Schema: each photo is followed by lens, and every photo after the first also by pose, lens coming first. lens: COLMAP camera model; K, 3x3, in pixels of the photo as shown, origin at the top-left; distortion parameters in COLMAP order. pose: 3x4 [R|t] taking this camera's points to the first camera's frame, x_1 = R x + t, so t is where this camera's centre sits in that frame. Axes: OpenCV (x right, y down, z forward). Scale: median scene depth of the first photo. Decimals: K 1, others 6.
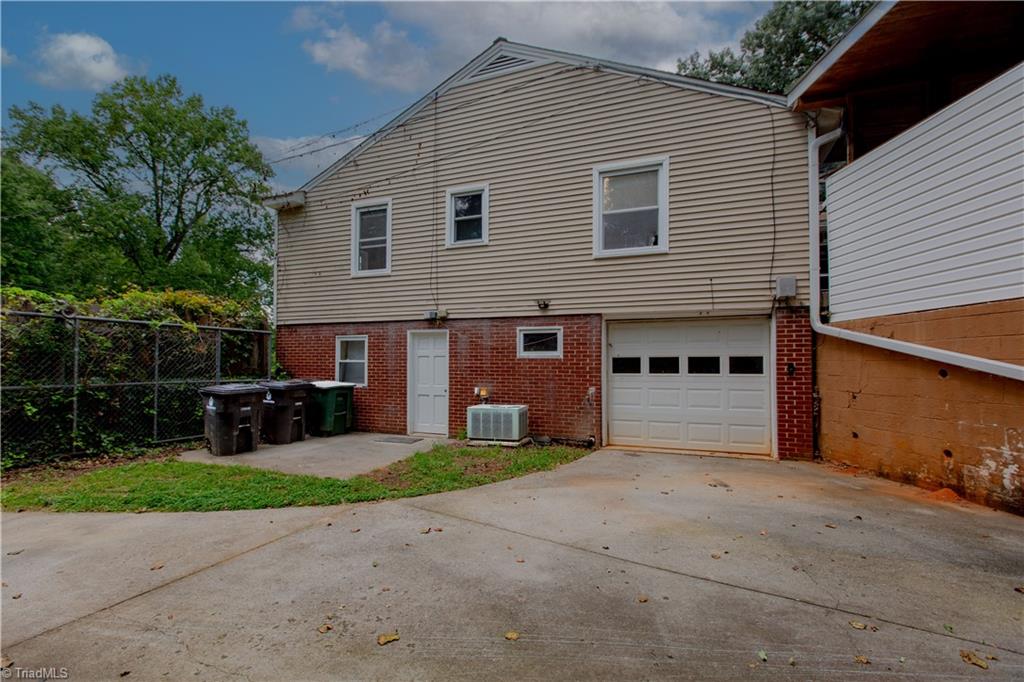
lens RADIAL K [[459.5, 0, 516.0], [0, 459.5, 346.7], [0, 0, 1]] dist [0.001147, -0.000717]
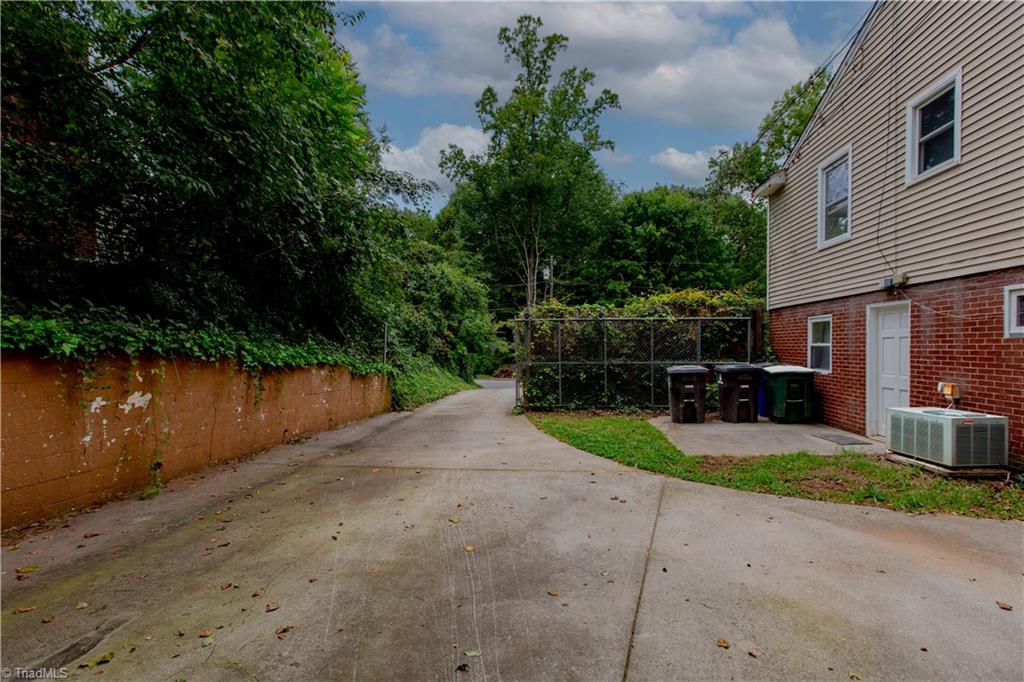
lens RADIAL K [[459.5, 0, 518.1], [0, 459.5, 346.5], [0, 0, 1]] dist [0.001147, -0.000717]
pose [[0.301693, -0.006814, -0.953381, 0.372432], [0.043184, 0.999046, 0.006525, 0.004440], [0.952427, -0.043139, 0.301700, 0.204268]]
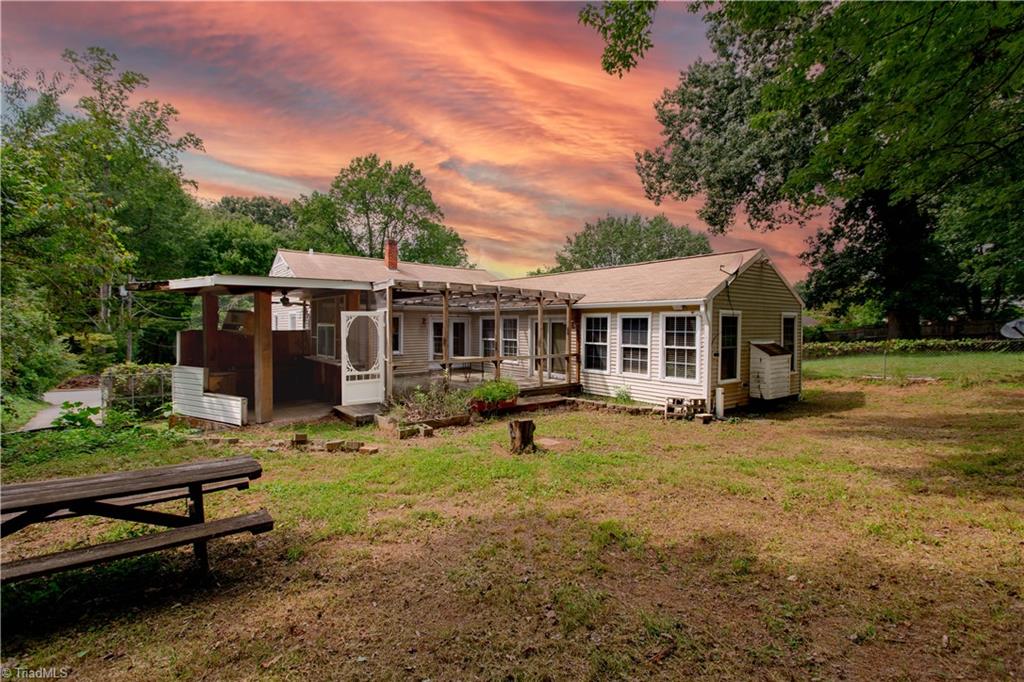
lens RADIAL K [[459.5, 0, 505.3], [0, 459.5, 342.7], [0, 0, 1]] dist [0.001147, -0.000717]
pose [[0.871902, 0.020623, -0.489245, 2.108527], [0.009849, 0.998172, 0.059628, -0.356019], [0.489581, -0.056808, 0.870105, -0.442840]]
